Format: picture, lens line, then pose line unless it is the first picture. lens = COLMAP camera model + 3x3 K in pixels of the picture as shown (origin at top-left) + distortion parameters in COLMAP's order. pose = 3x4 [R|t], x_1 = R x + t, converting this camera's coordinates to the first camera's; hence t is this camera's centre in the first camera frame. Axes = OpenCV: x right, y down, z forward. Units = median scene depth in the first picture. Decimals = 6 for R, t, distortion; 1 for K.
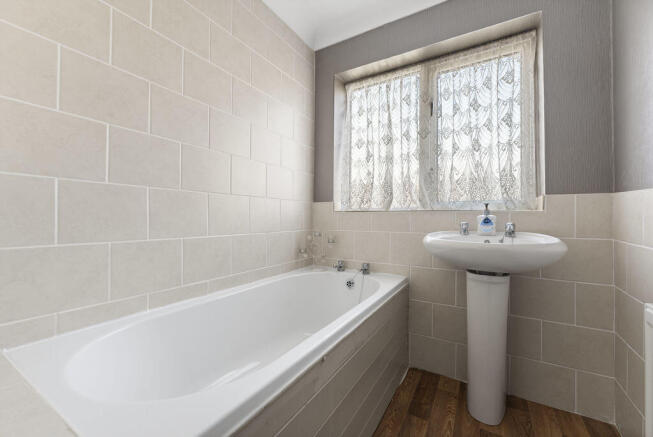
lens RADIAL K [[259.2, 0, 327.4], [0, 259.2, 218.2], [0, 0, 1]] dist [-0.000900, -0.000098]
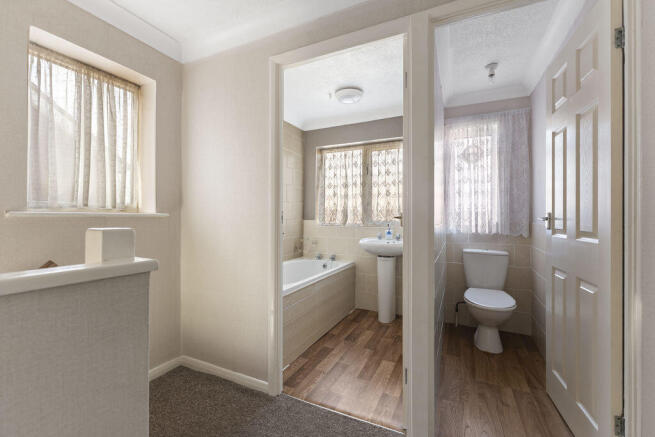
lens RADIAL K [[273.7, 0, 328.0], [0, 273.7, 214.9], [0, 0, 1]] dist [0.000352, 0.000005]
pose [[0.995600, -0.002579, 0.093673, -0.065029], [0.002045, 0.999981, 0.005797, -0.113485], [-0.093686, -0.005580, 0.995586, -0.897037]]
